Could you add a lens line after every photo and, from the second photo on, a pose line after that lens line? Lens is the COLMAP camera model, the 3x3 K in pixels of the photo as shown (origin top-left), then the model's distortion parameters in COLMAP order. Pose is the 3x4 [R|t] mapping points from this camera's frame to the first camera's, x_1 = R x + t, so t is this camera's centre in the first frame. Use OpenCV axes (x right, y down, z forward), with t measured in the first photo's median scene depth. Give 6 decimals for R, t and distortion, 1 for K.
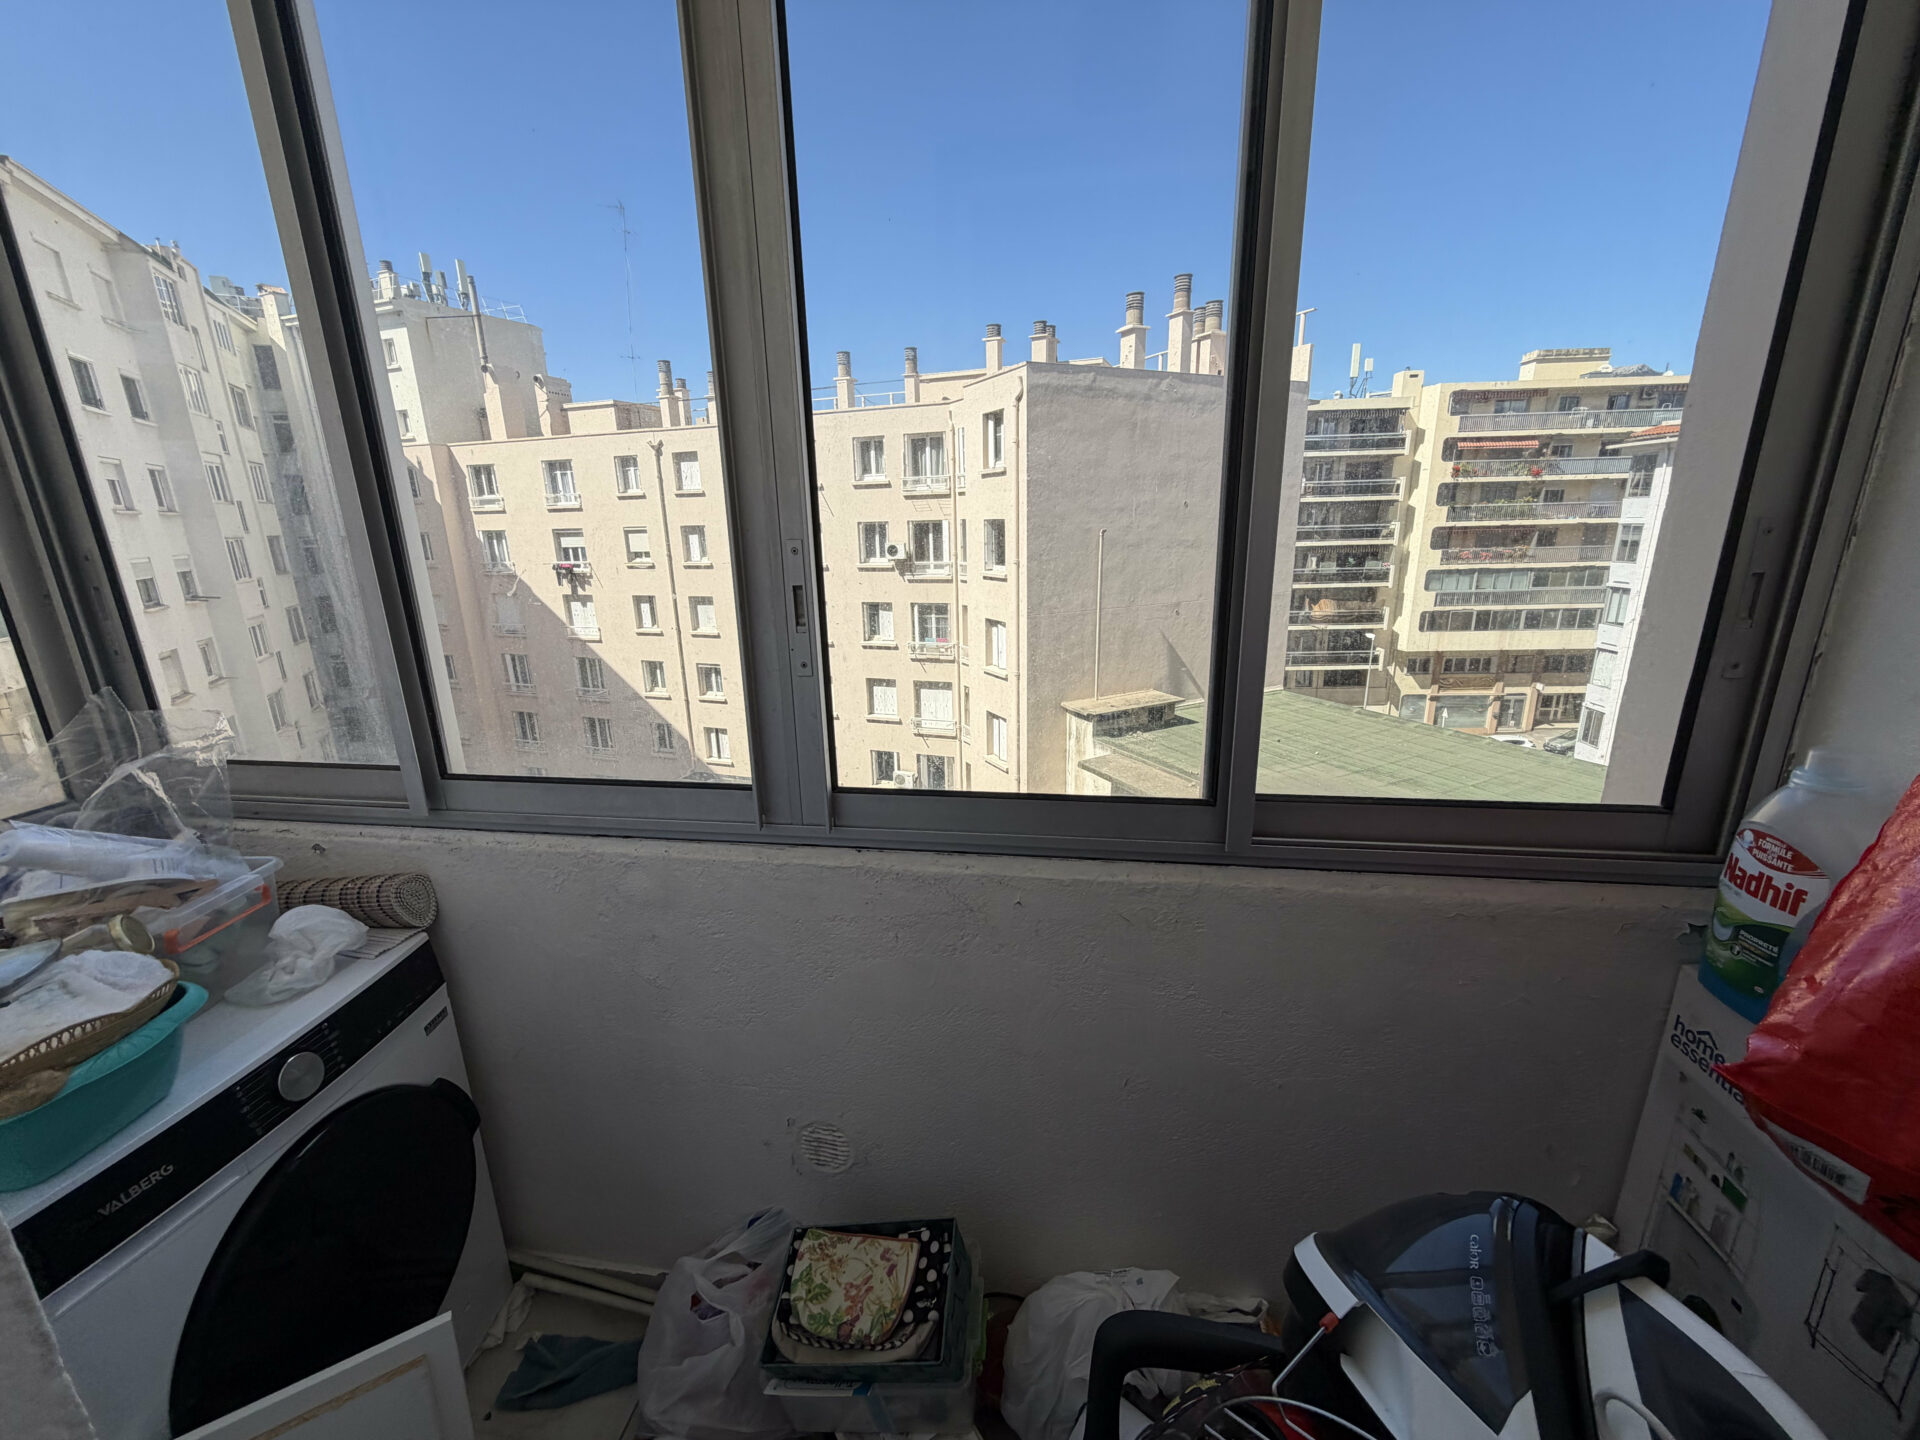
lens RADIAL K [[769.4, 0, 956.2], [0, 769.4, 719.9], [0, 0, 1]] dist [-0.000199, -0.000045]
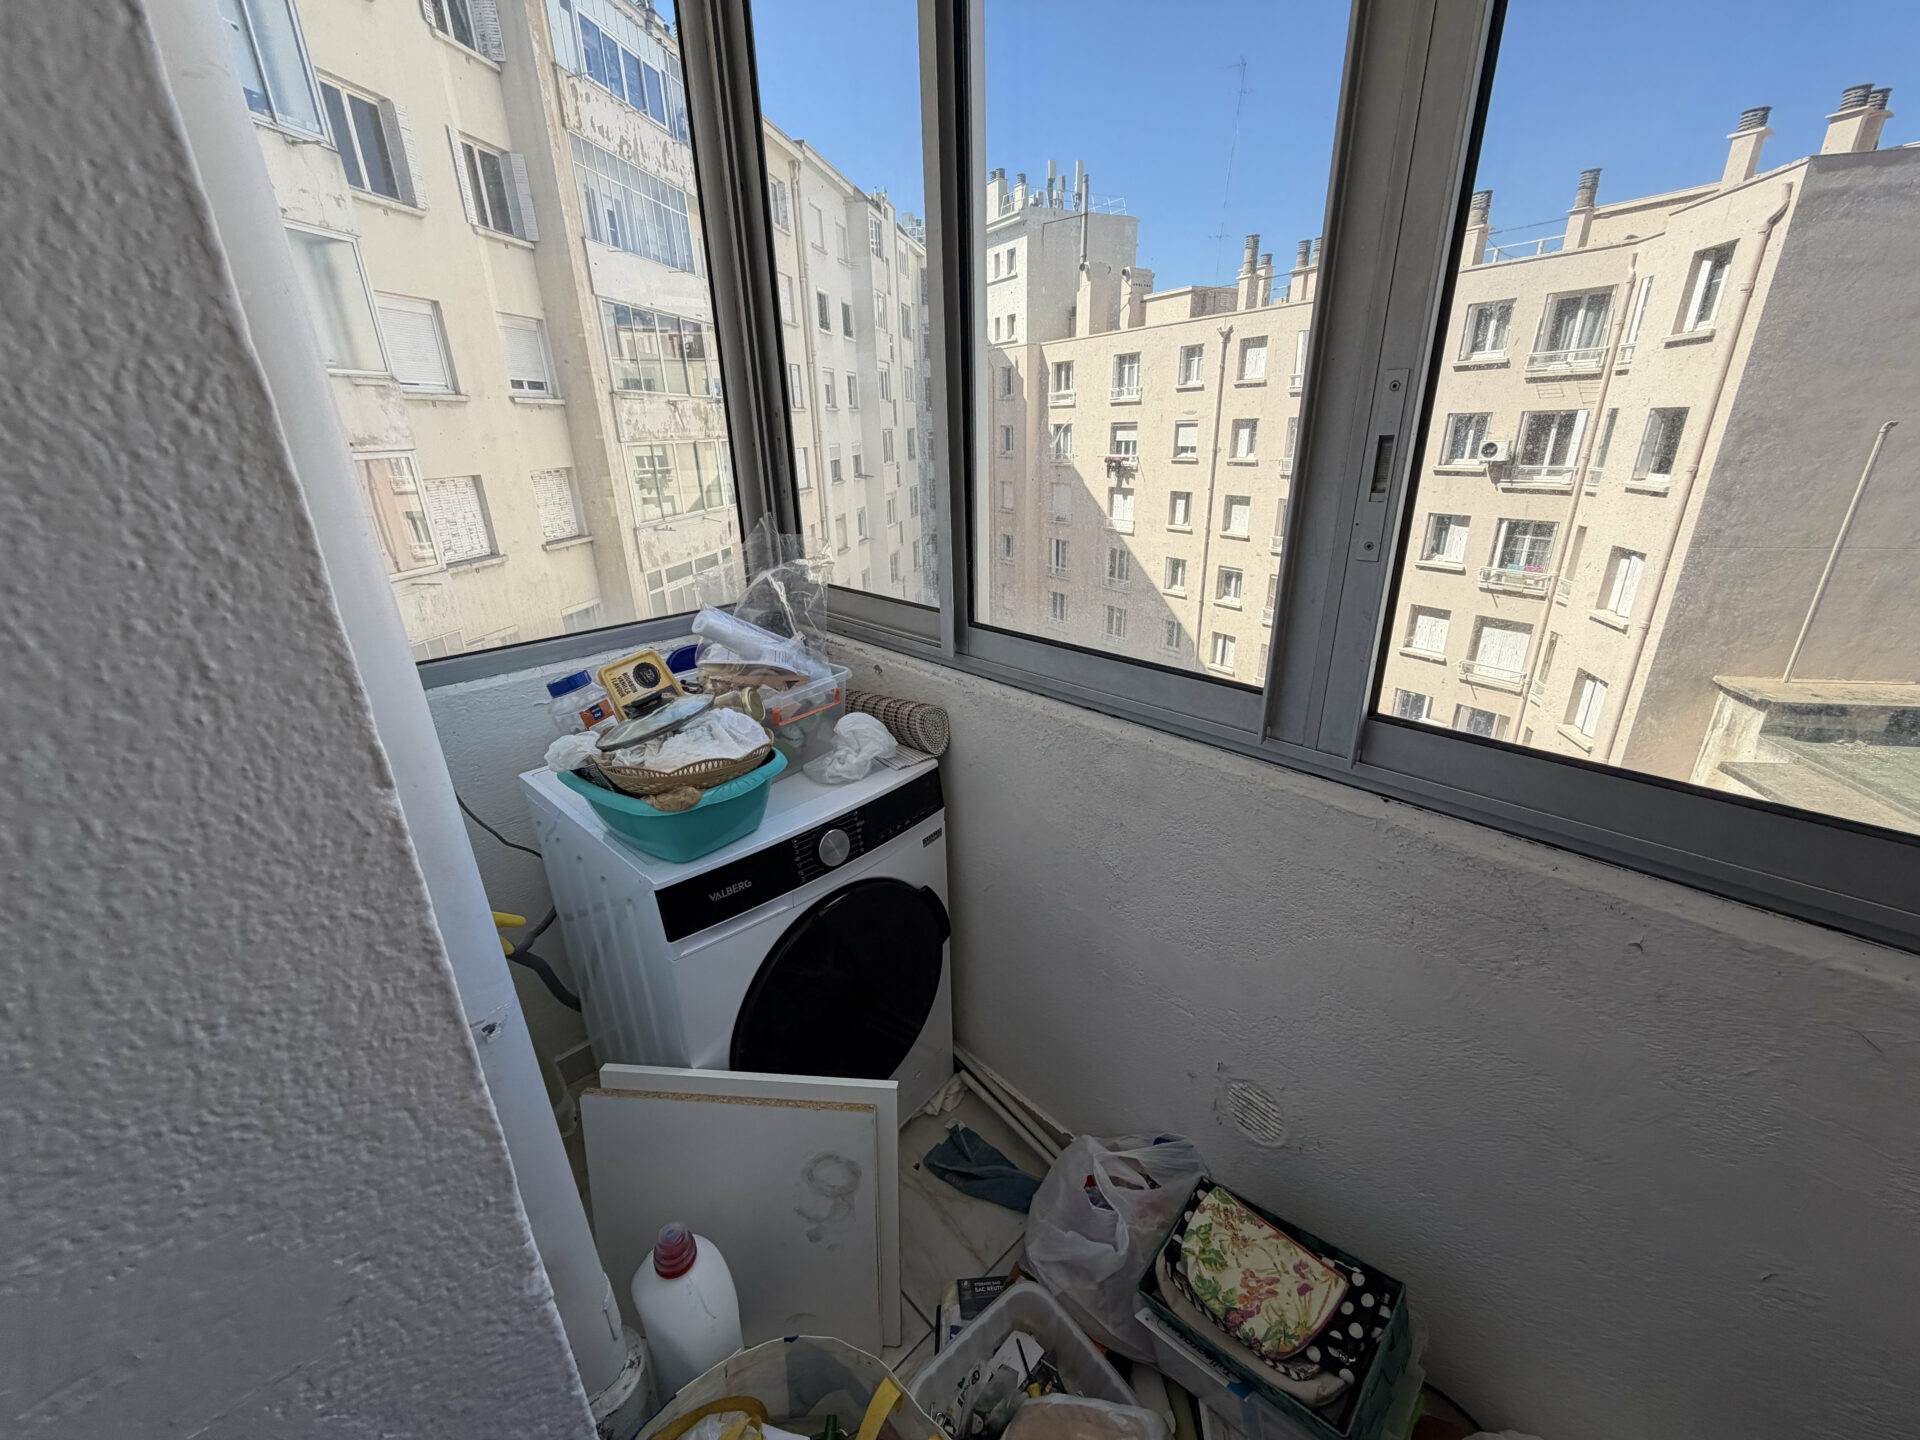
lens RADIAL K [[769.4, 0, 956.2], [0, 769.4, 719.9], [0, 0, 1]] dist [-0.000199, -0.000045]
pose [[0.791481, 0.224403, -0.568508, -0.036112], [-0.152923, 0.973283, 0.171276, 0.019817], [0.591754, -0.048624, 0.804651, 0.100714]]
